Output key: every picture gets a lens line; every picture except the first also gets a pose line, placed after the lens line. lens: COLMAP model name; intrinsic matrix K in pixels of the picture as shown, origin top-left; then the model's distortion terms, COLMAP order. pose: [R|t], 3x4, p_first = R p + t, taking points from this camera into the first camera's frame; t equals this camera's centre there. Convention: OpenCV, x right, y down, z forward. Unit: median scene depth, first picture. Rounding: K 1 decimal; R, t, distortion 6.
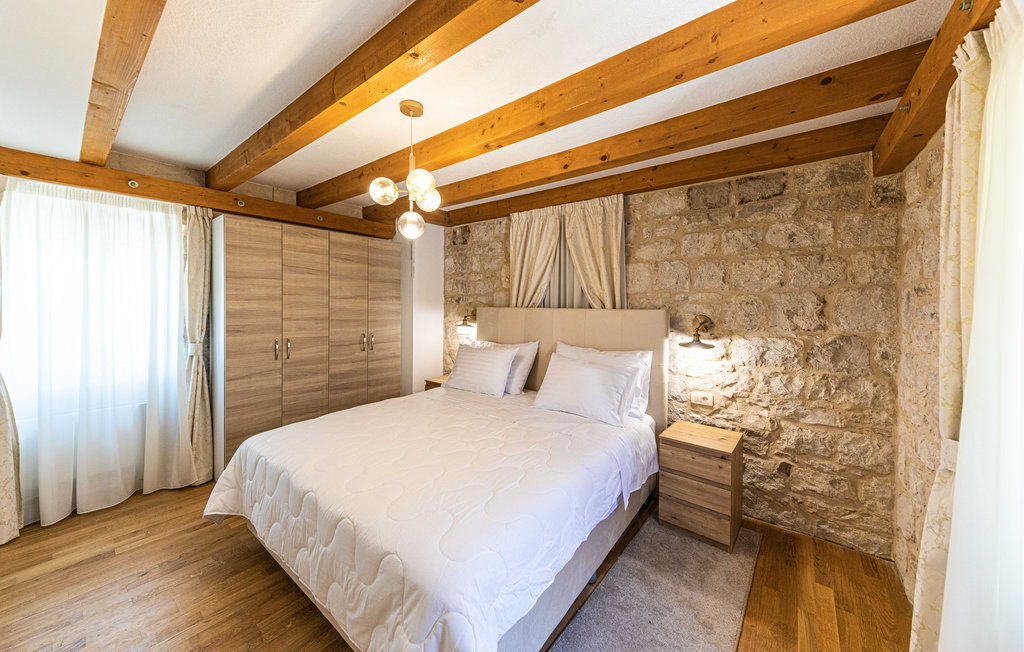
lens RADIAL K [[355.2, 0, 504.7], [0, 355.2, 309.6], [0, 0, 1]] dist [-0.003997, -0.001084]
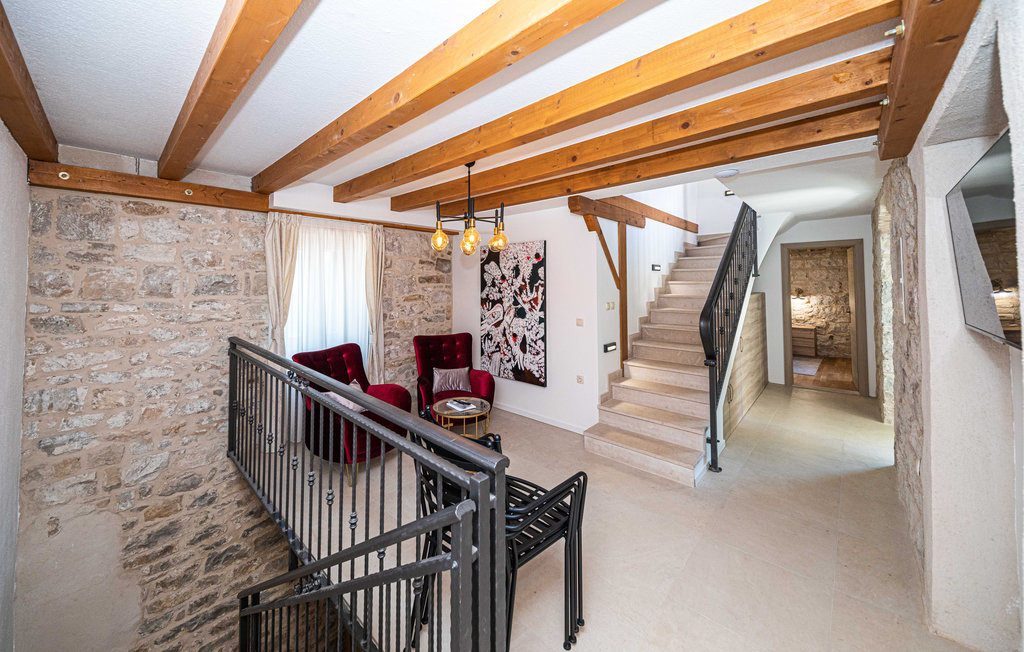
lens RADIAL K [[355.2, 0, 517.3], [0, 355.2, 273.0], [0, 0, 1]] dist [-0.003997, -0.001084]
pose [[0.997693, -0.011021, -0.066991, -1.709488], [0.007522, 0.998605, -0.052257, 0.024547], [0.067473, 0.051632, 0.996384, -2.264611]]
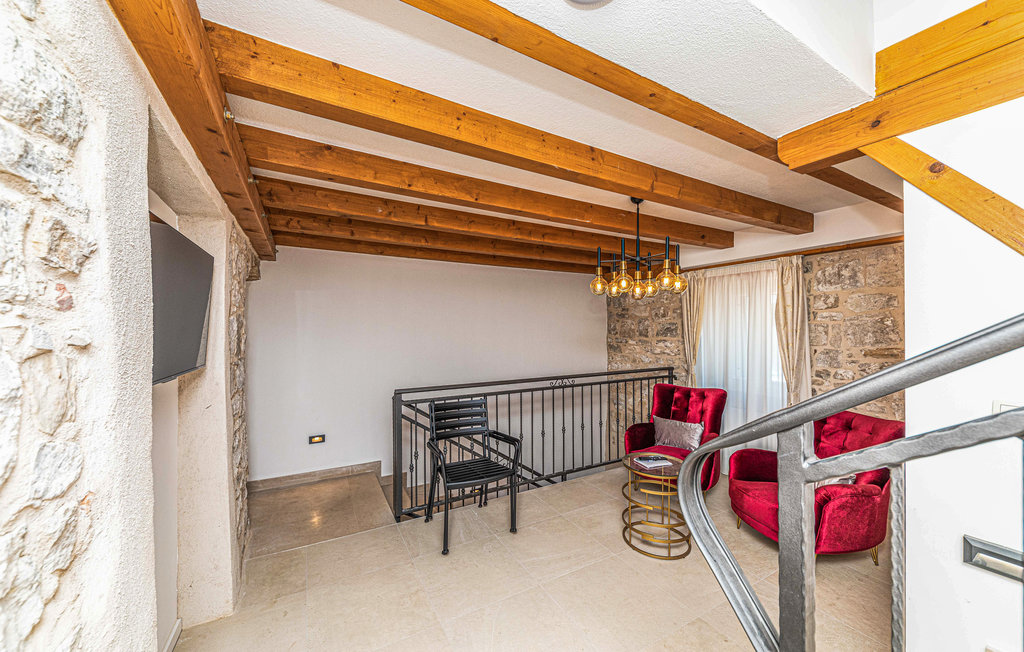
lens RADIAL K [[355.2, 0, 509.3], [0, 355.2, 328.6], [0, 0, 1]] dist [-0.003997, -0.001084]
pose [[-0.371073, -0.010020, -0.928550, -0.800598], [-0.028480, 0.999594, 0.000595, 0.008175], [0.928167, 0.026666, -0.371208, -1.107785]]
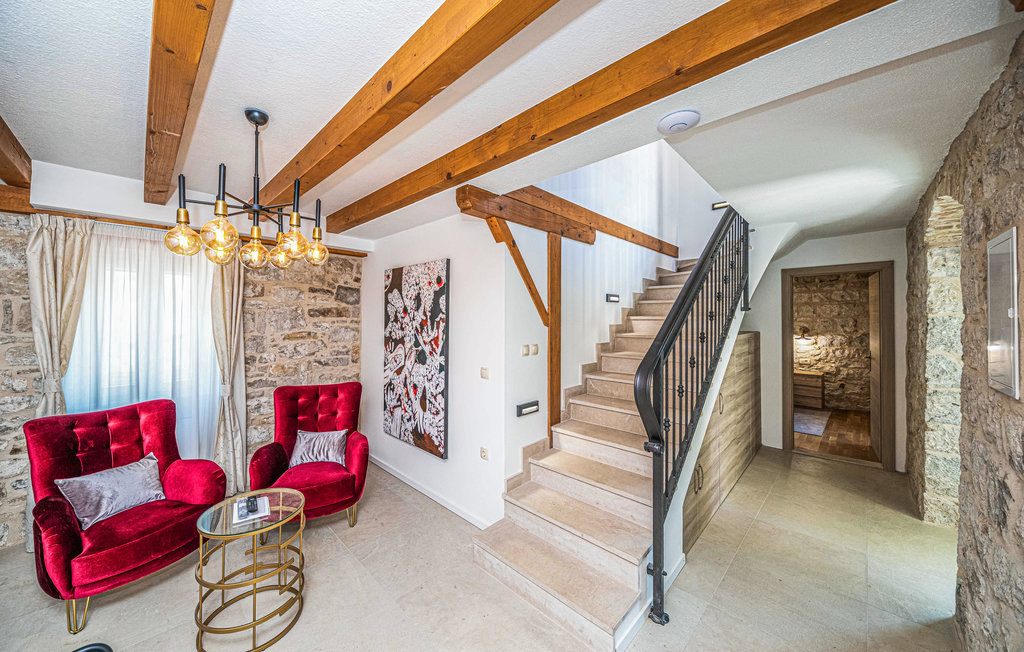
lens RADIAL K [[355.2, 0, 505.1], [0, 355.2, 317.1], [0, 0, 1]] dist [-0.003997, -0.001084]
pose [[0.995332, -0.003626, -0.096439, -1.380369], [0.000805, 0.999571, -0.029275, 0.020879], [0.096504, 0.029061, 0.994908, -1.784924]]
